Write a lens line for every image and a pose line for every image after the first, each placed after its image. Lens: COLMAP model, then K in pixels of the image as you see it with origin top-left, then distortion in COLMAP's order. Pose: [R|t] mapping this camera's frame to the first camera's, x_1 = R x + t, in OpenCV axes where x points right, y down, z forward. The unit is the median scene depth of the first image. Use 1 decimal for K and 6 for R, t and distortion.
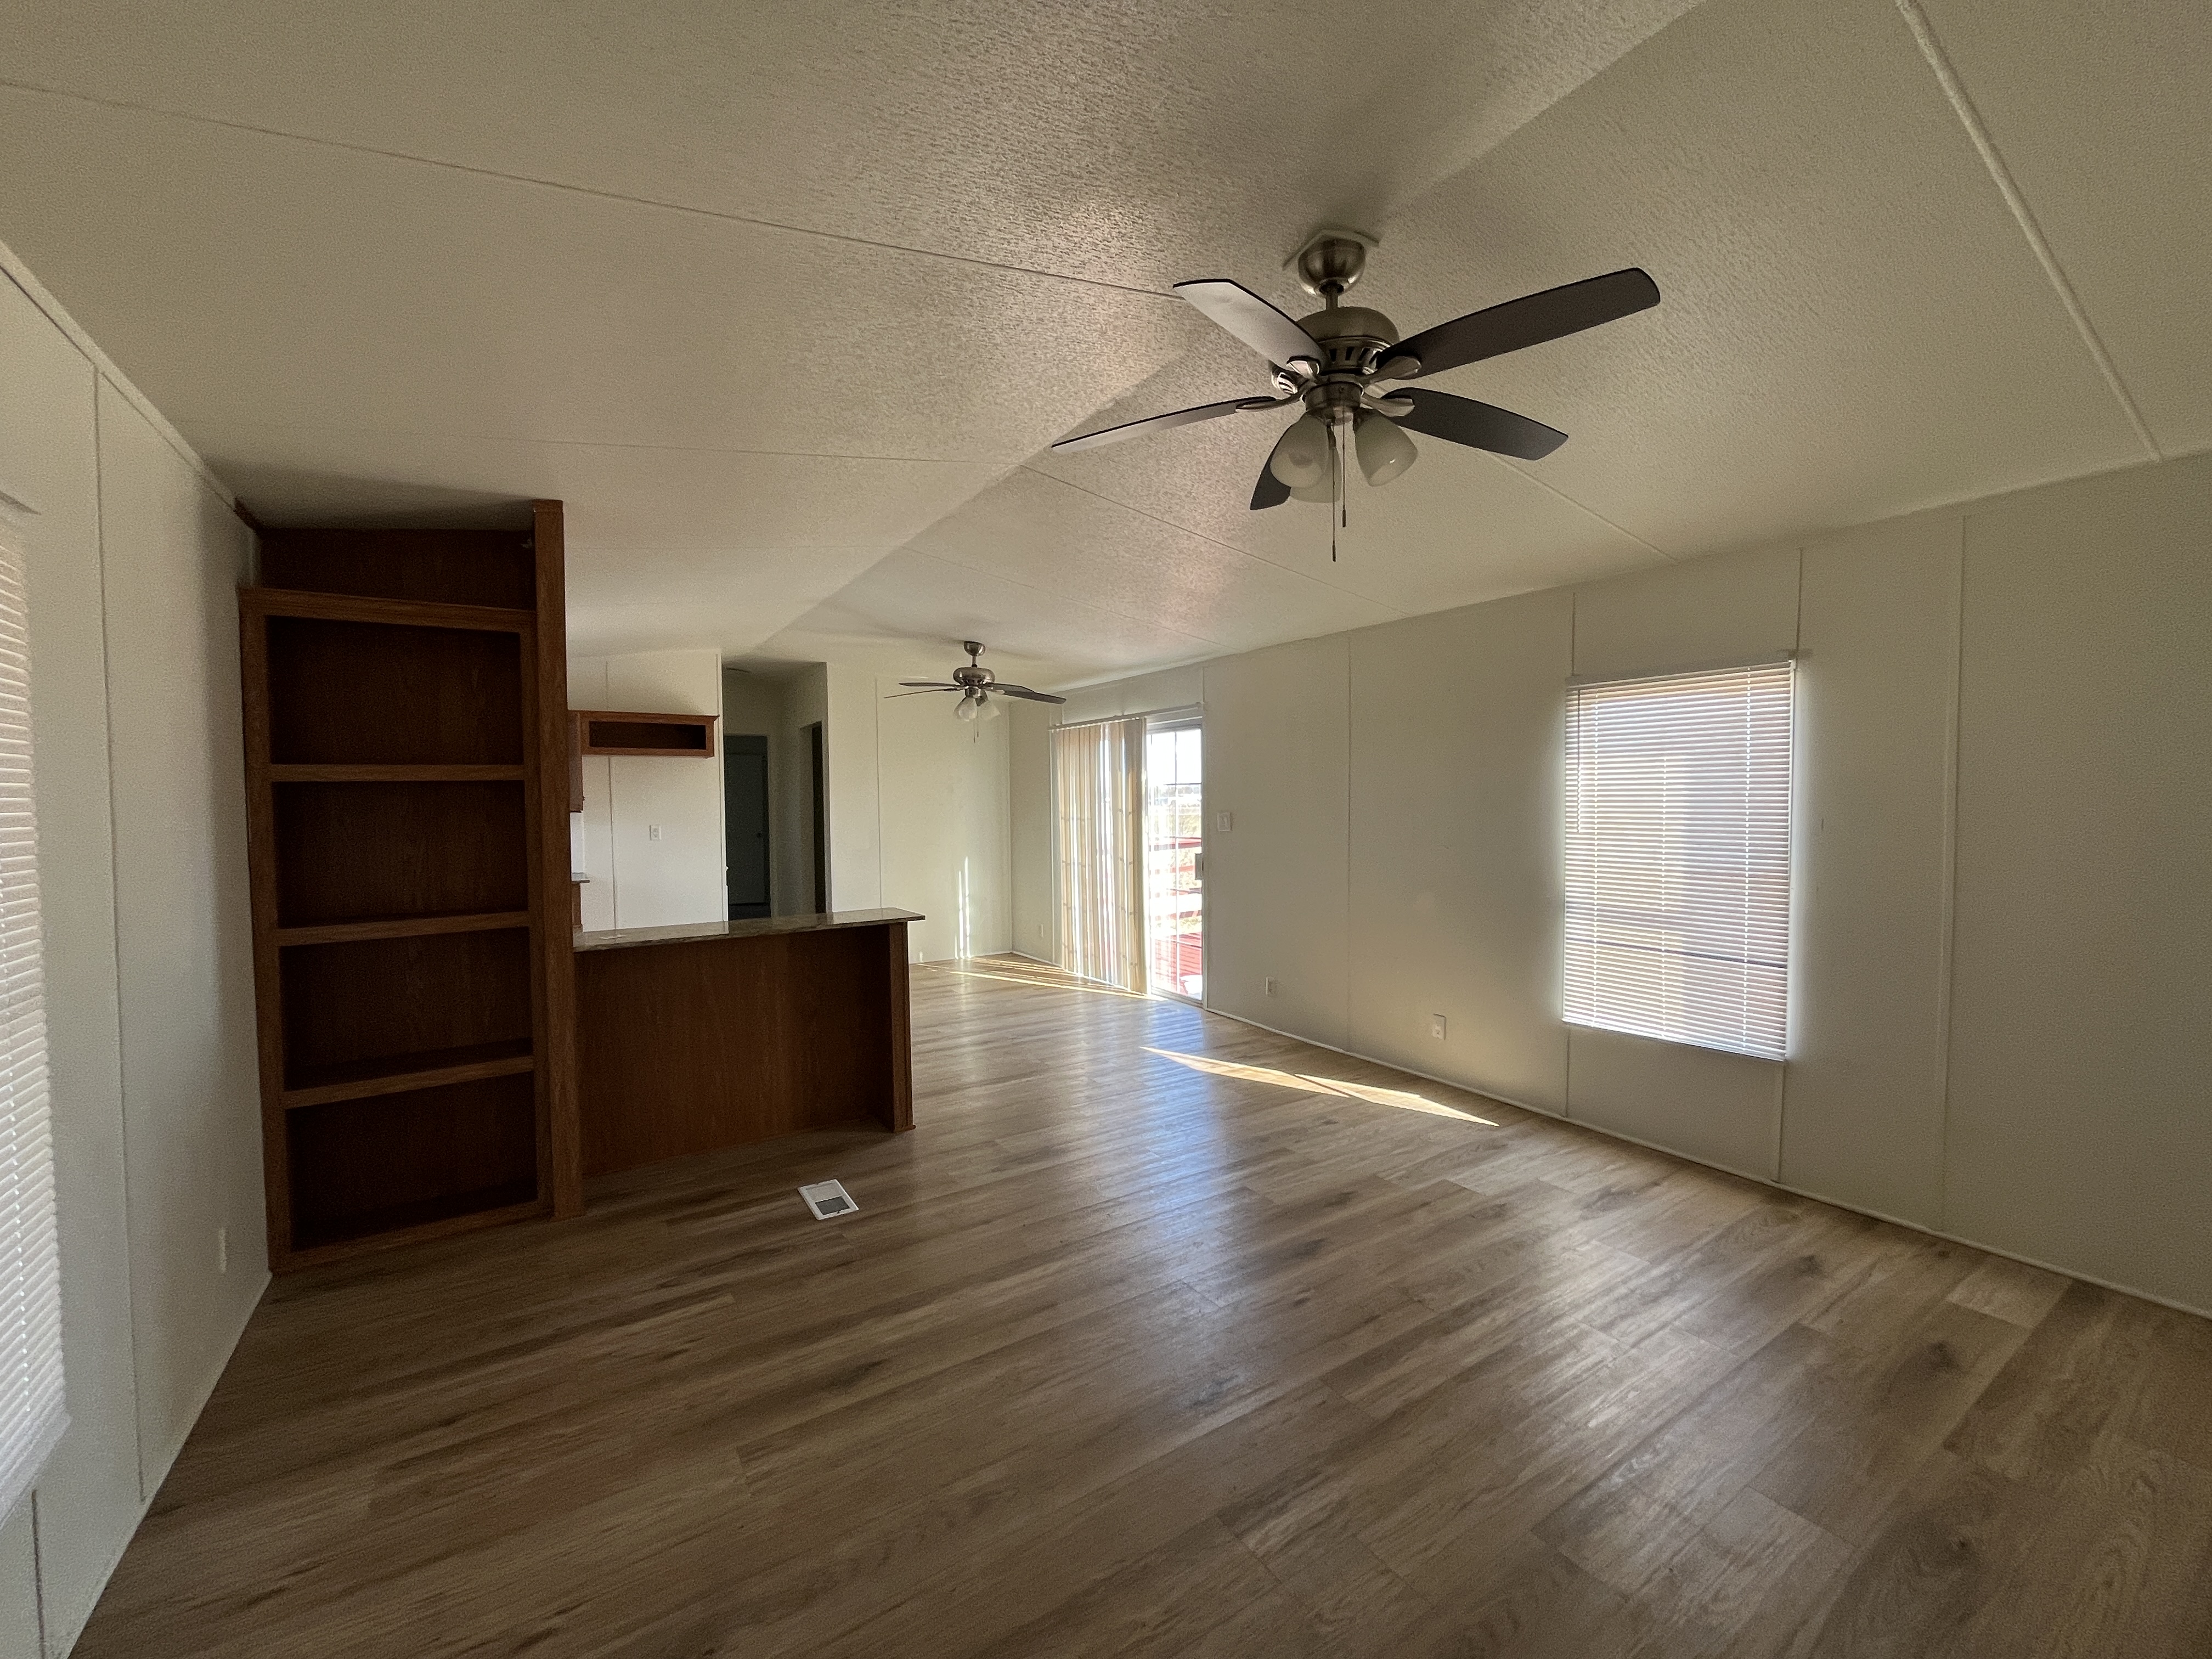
lens RADIAL K [[882.6, 0, 1106.0], [0, 882.6, 829.5], [0, 0, 1]] dist [0.000396, 0.000049]
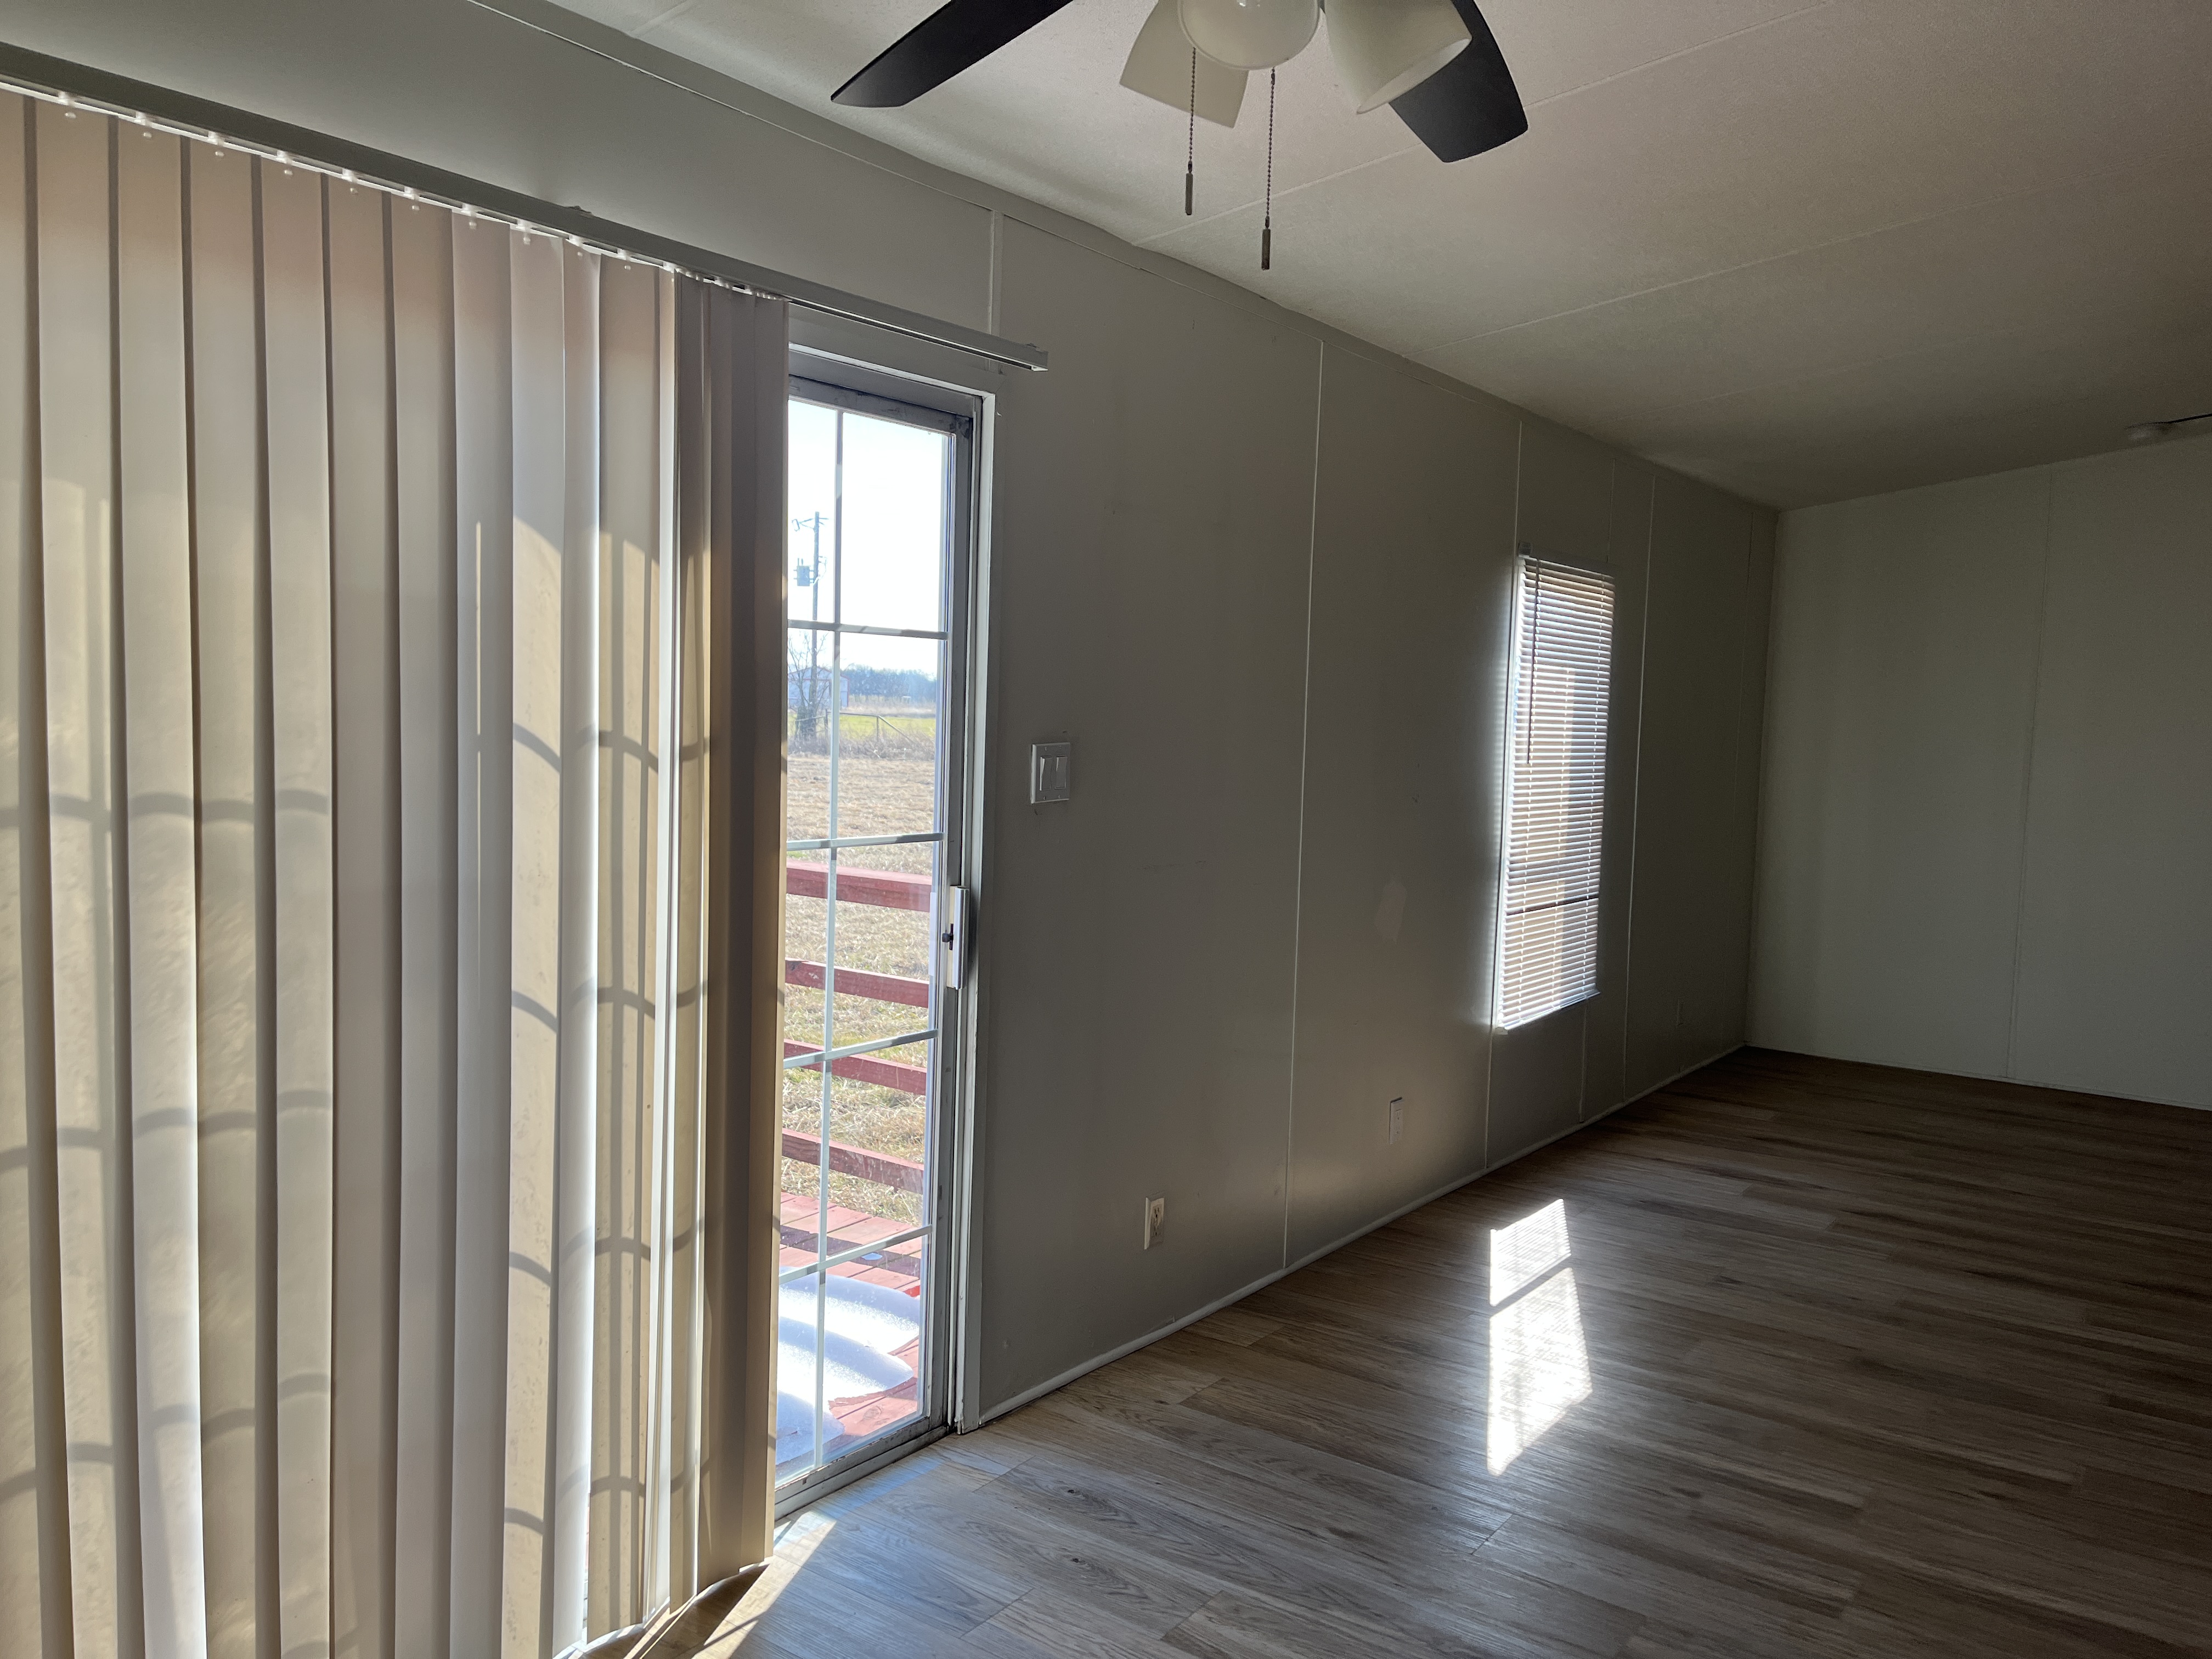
lens RADIAL K [[1678.9, 0, 1106.0], [0, 1678.9, 829.5], [0, 0, 1]] dist [0.106059, -0.002024]
pose [[-0.363862, -0.066396, 0.929083, -0.558634], [0.007419, 0.997218, 0.074170, -0.043628], [-0.931423, 0.033881, -0.362357, 1.596124]]
